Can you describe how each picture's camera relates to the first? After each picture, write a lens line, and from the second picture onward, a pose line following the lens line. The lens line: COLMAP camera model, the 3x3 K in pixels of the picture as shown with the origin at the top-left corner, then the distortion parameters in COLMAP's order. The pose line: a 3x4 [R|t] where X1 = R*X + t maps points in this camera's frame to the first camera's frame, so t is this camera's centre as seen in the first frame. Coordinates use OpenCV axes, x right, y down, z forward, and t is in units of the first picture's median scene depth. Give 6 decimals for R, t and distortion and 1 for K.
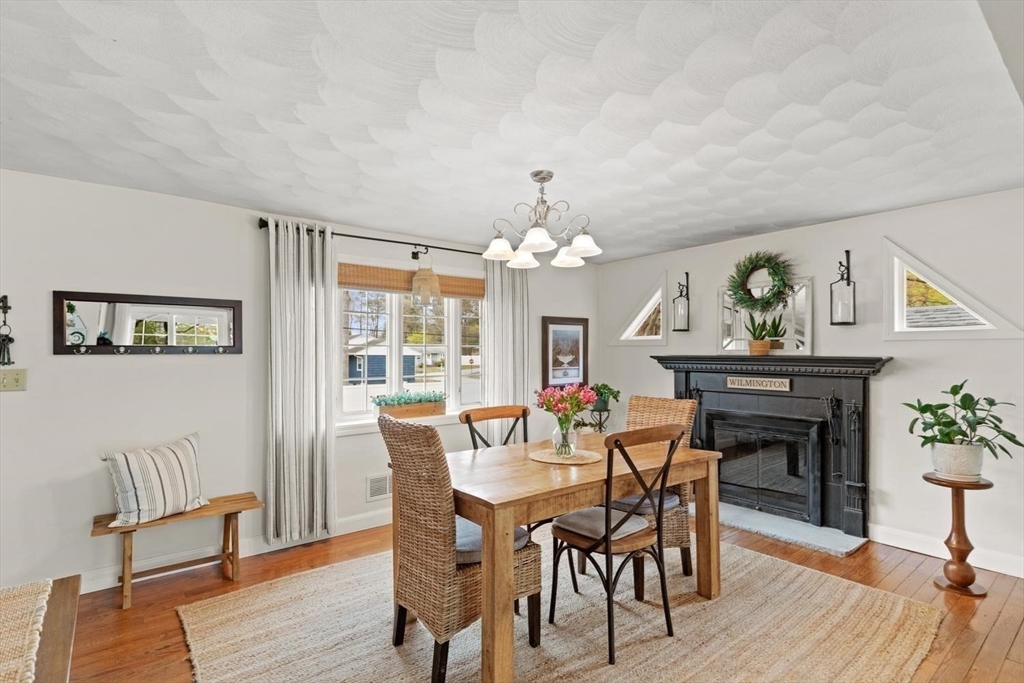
lens RADIAL K [[497.8, 0, 512.0], [0, 497.8, 341.5], [0, 0, 1]] dist [-0.000784, -0.000072]
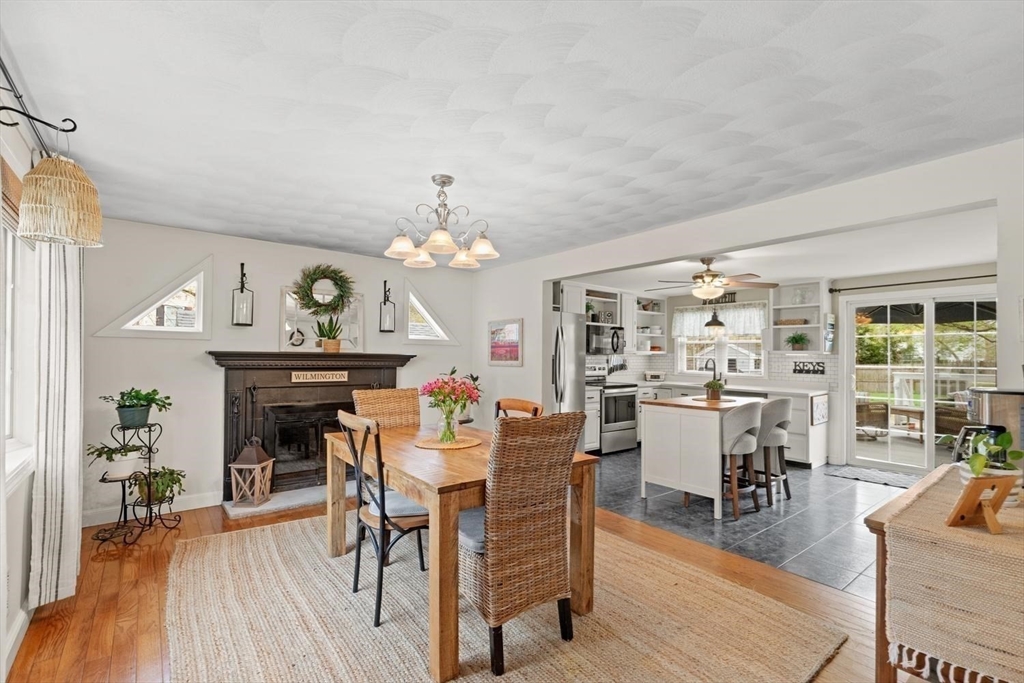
lens RADIAL K [[460.8, 0, 514.2], [0, 460.8, 349.9], [0, 0, 1]] dist [0.003068, 0.000059]
pose [[-0.003938, 0.009103, 0.999951, -0.612320], [-0.036879, 0.999277, -0.009242, 0.015878], [-0.999312, -0.036913, -0.003599, 0.576017]]
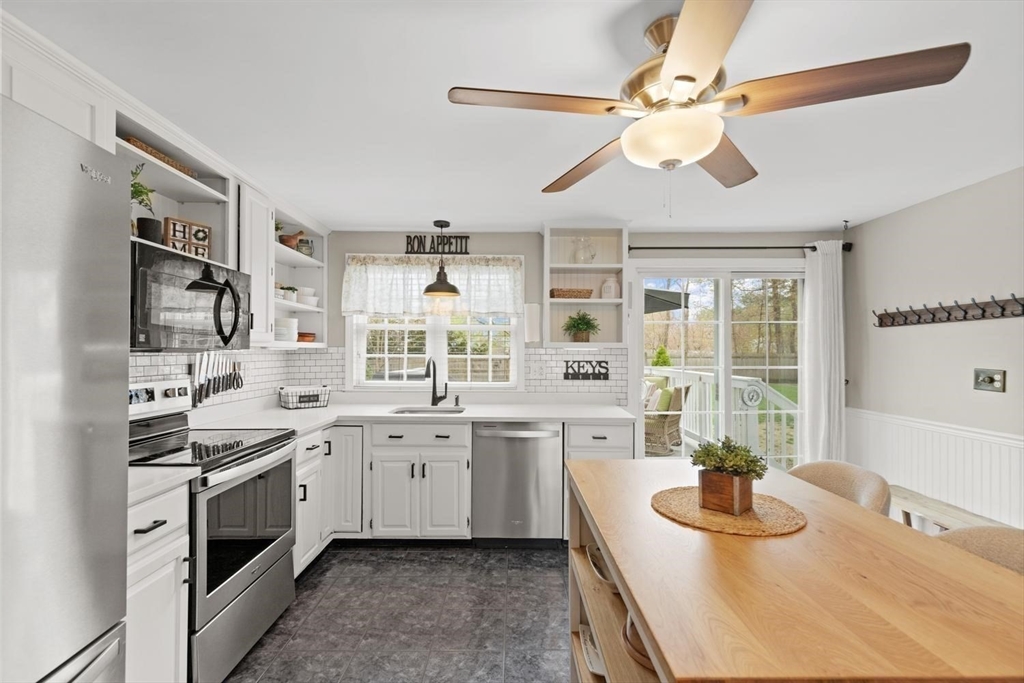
lens RADIAL K [[460.8, 0, 514.2], [0, 460.8, 349.9], [0, 0, 1]] dist [0.003068, 0.000059]
pose [[-0.784190, -0.001396, 0.620519, 0.430830], [-0.020892, 0.999490, -0.024153, 0.009571], [-0.620169, -0.031904, -0.783819, 0.429338]]
